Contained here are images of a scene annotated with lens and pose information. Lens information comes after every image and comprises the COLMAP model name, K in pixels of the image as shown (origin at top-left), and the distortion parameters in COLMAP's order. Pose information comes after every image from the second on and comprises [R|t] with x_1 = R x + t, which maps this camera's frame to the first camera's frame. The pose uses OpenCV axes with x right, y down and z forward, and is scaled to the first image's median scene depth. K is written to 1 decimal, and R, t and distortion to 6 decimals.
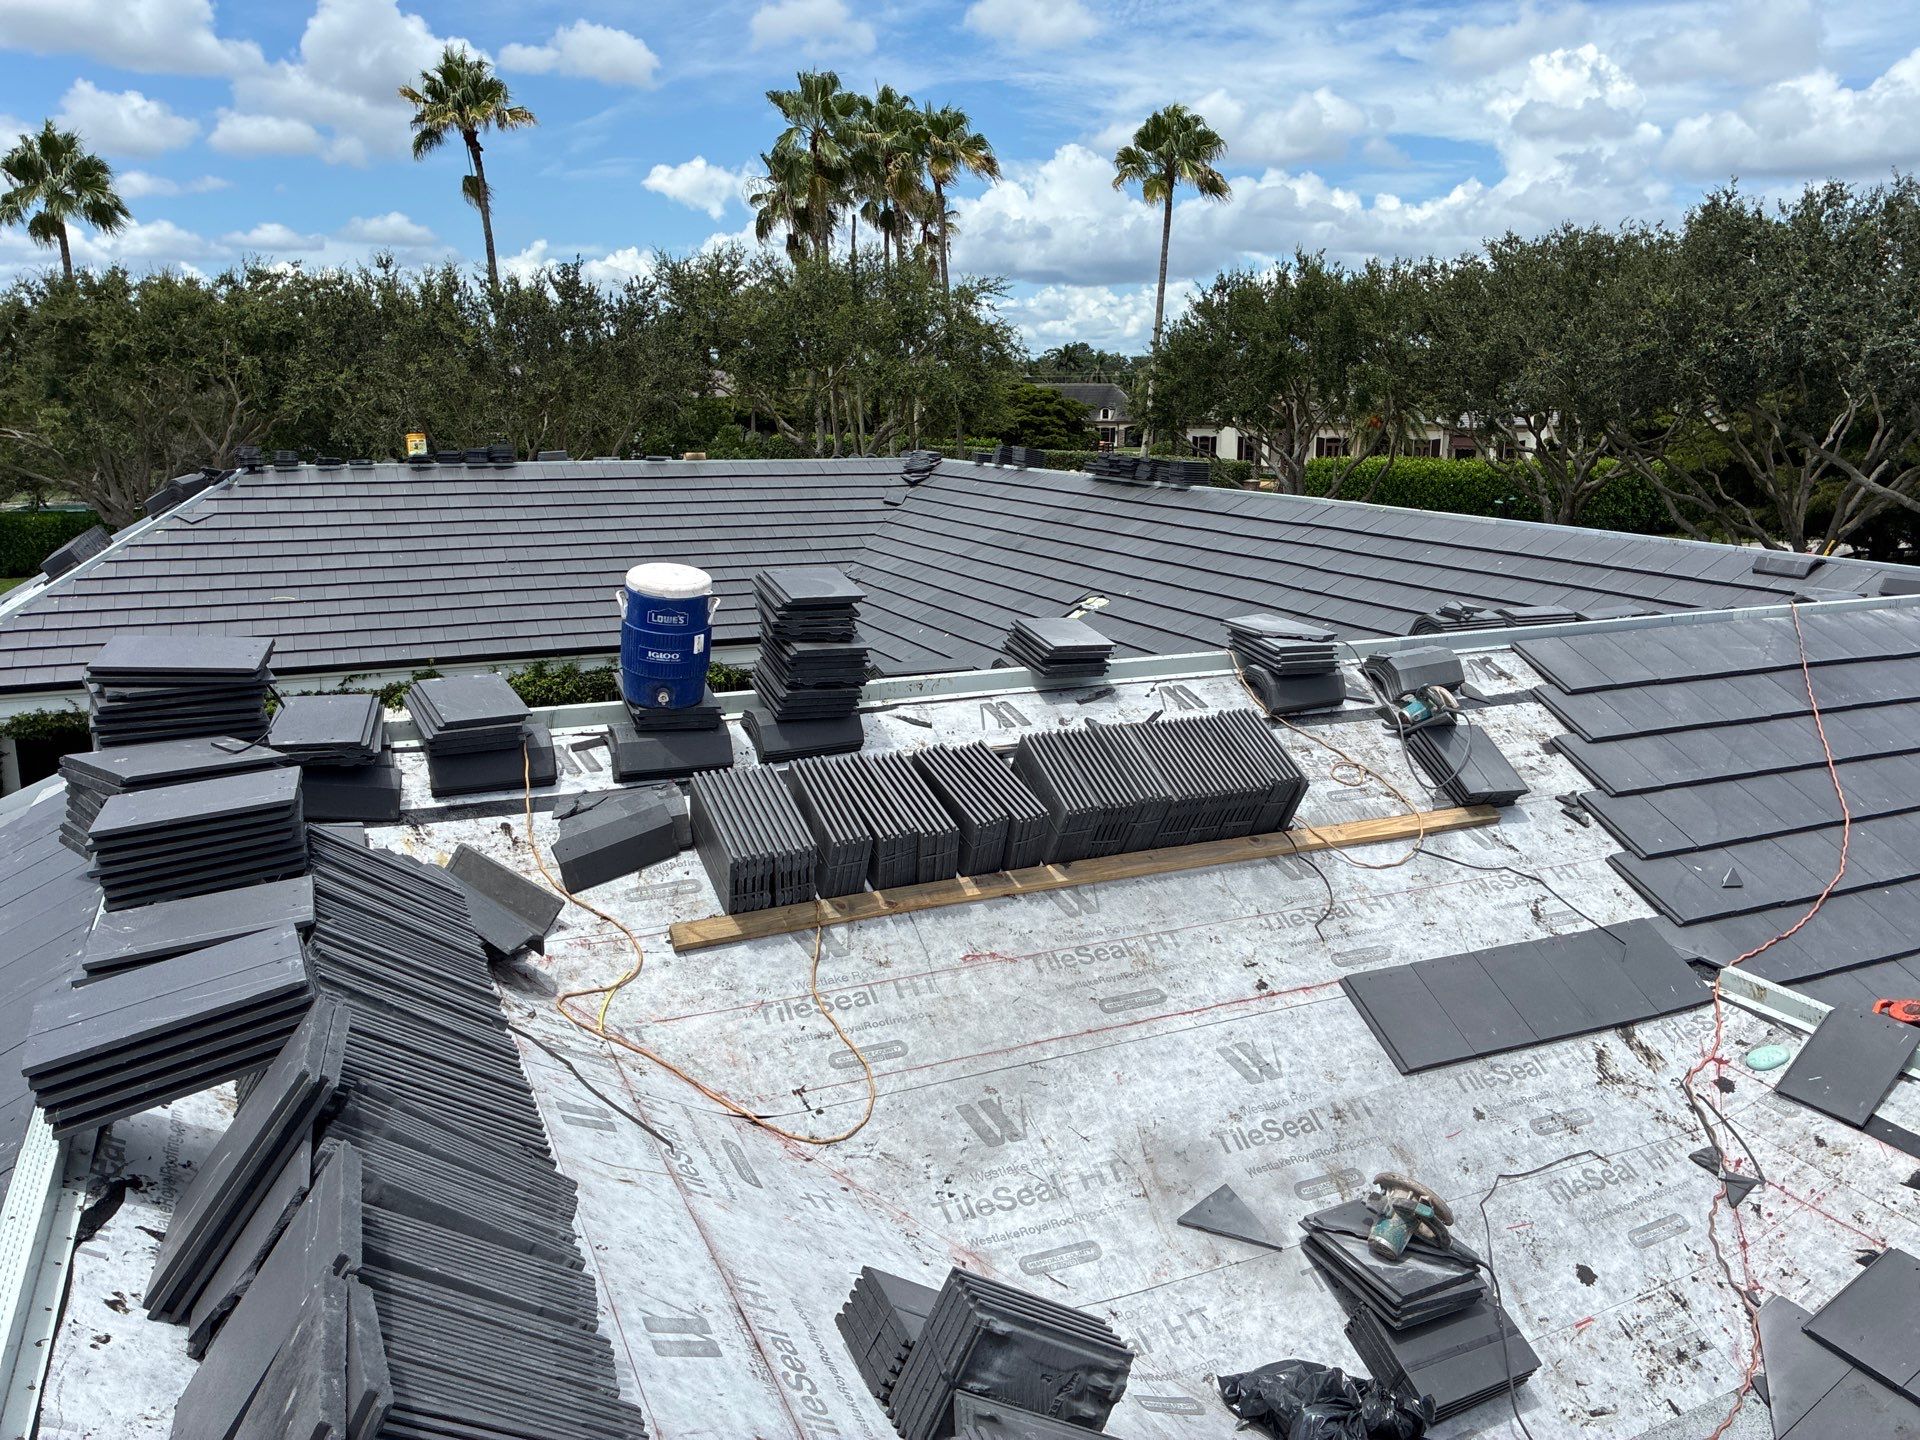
lens RADIAL K [[1450.9, 0, 970.7], [0, 1450.9, 687.7], [0, 0, 1]] dist [0.039756, -0.064408]
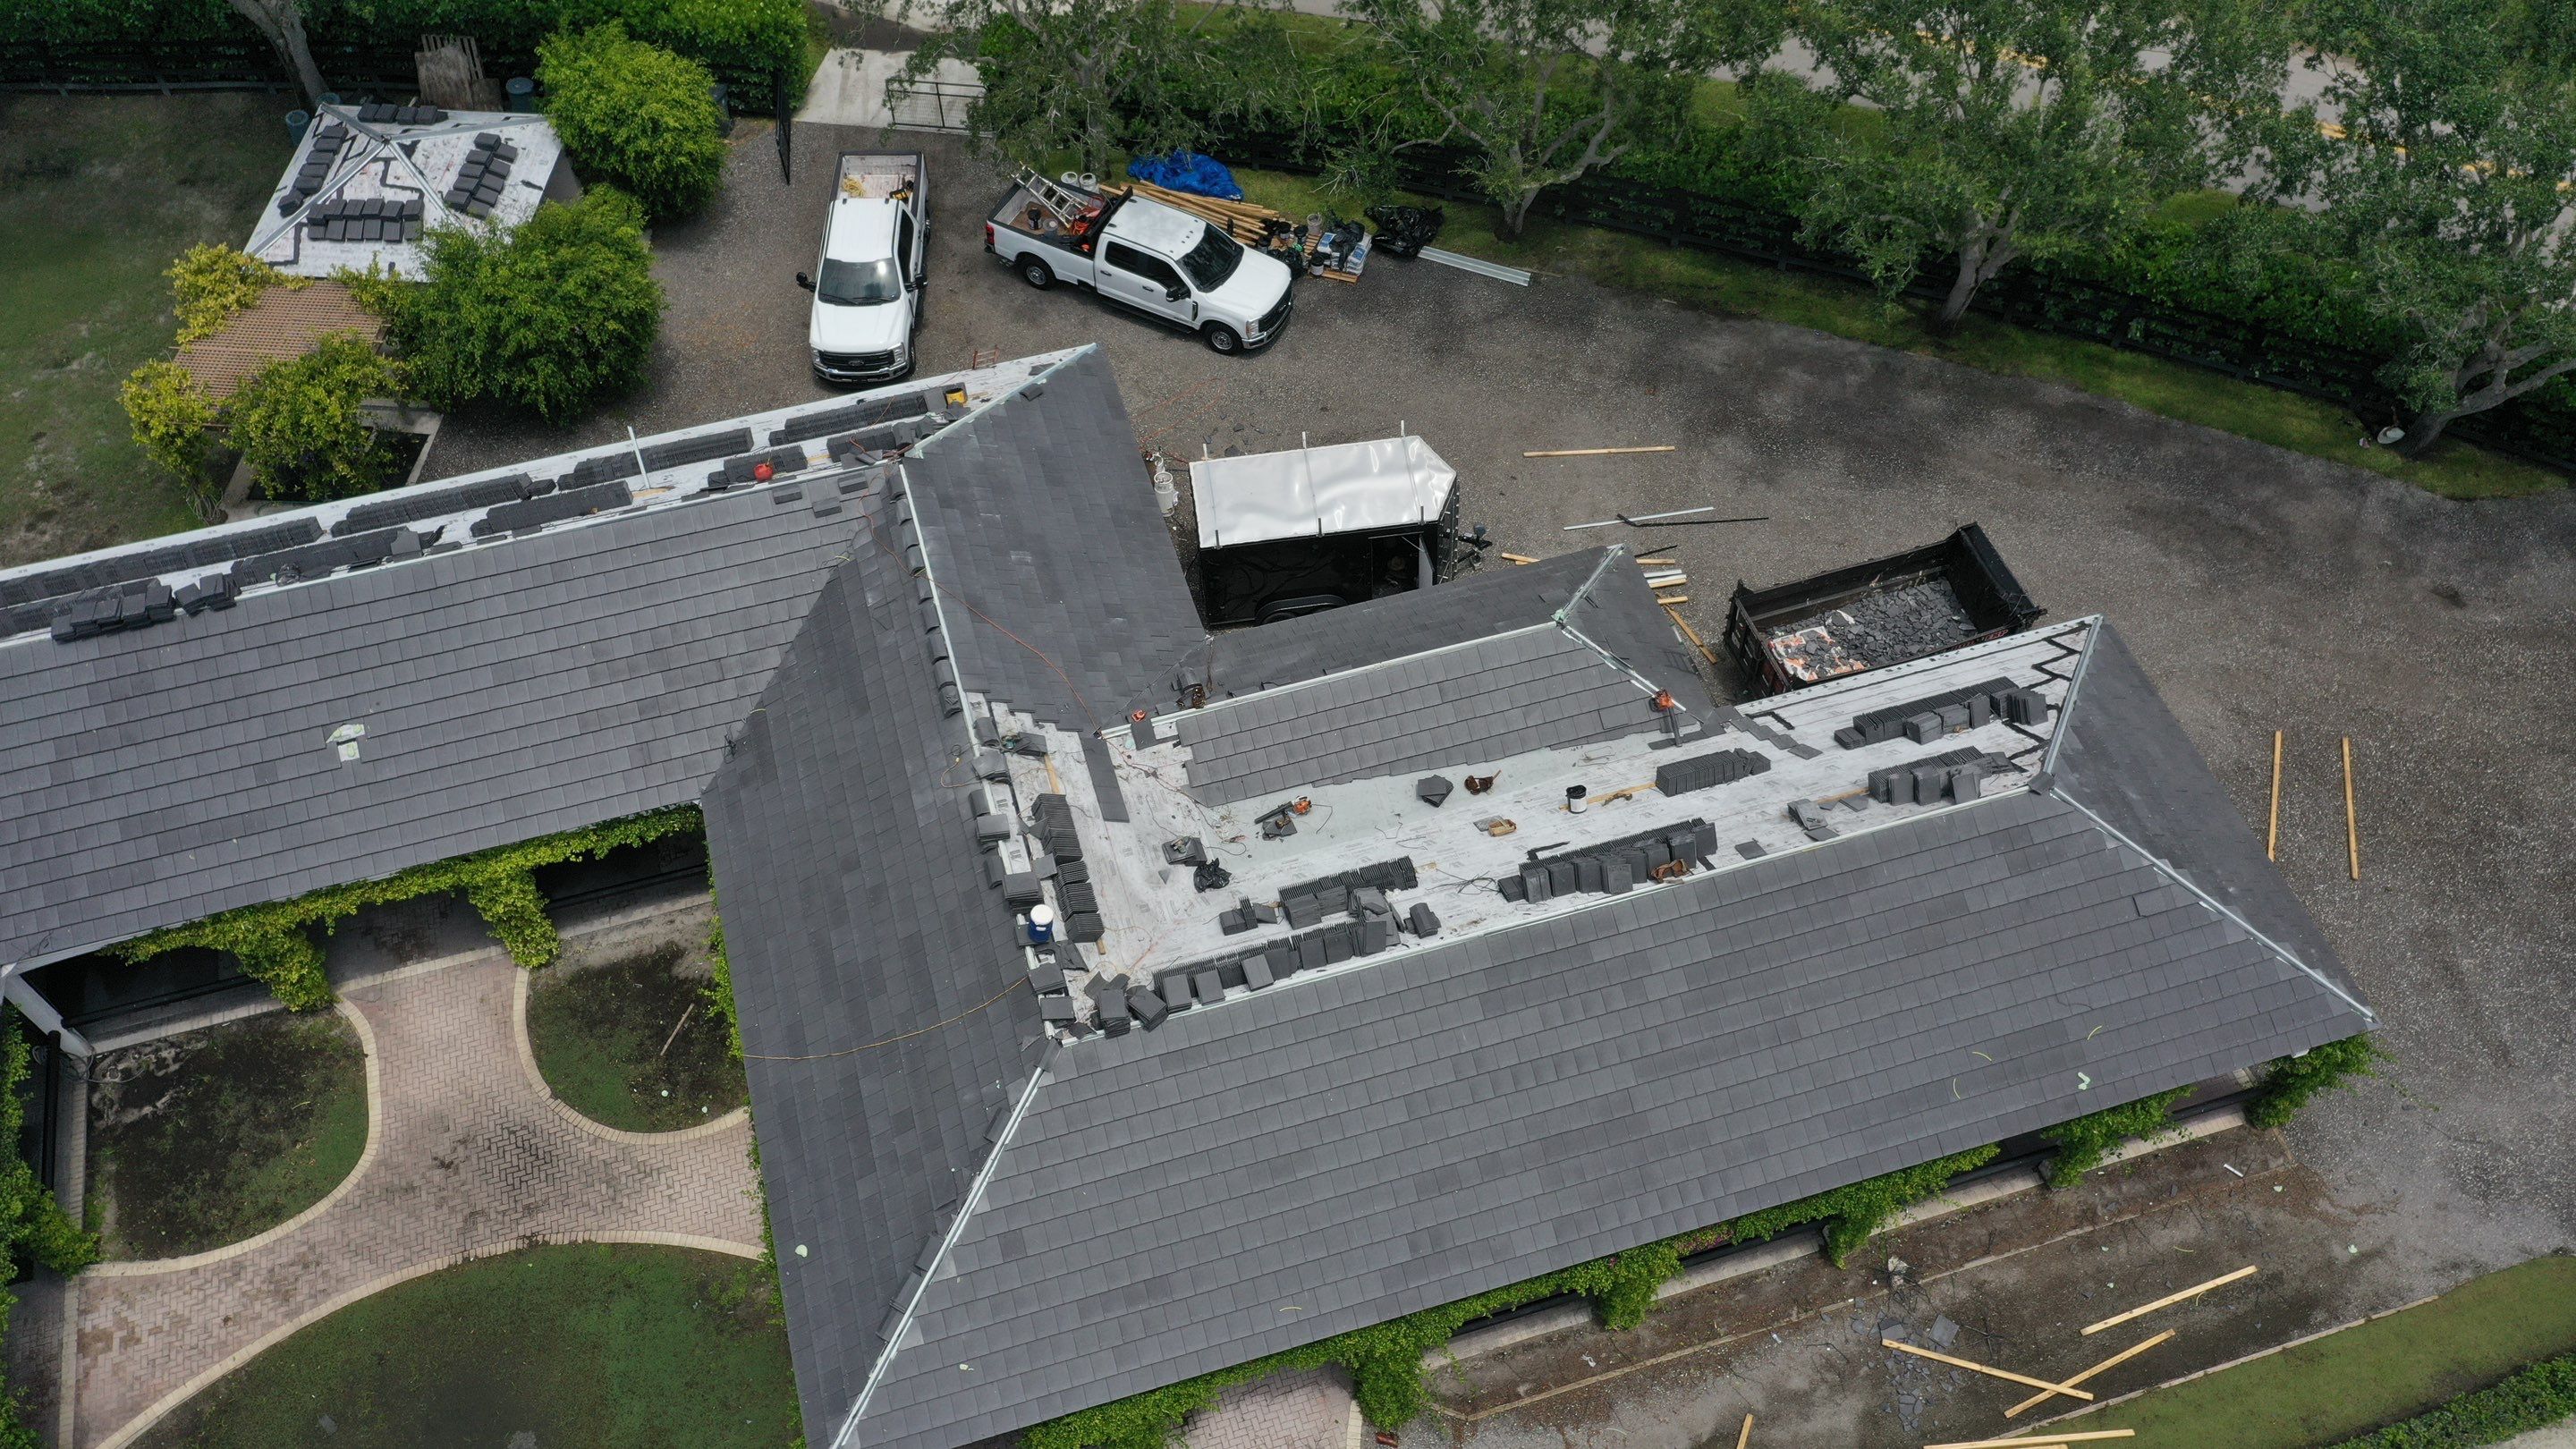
lens RADIAL K [[2044.3, 0, 1278.6], [0, 2044.3, 730.8], [0, 0, 1]] dist [0.018082, 0.004763]
pose [[0.144890, -0.813691, 0.562952, -2.698506], [0.200504, 0.581296, 0.788602, -4.376357], [-0.968920, -0.001386, 0.247372, -0.869474]]
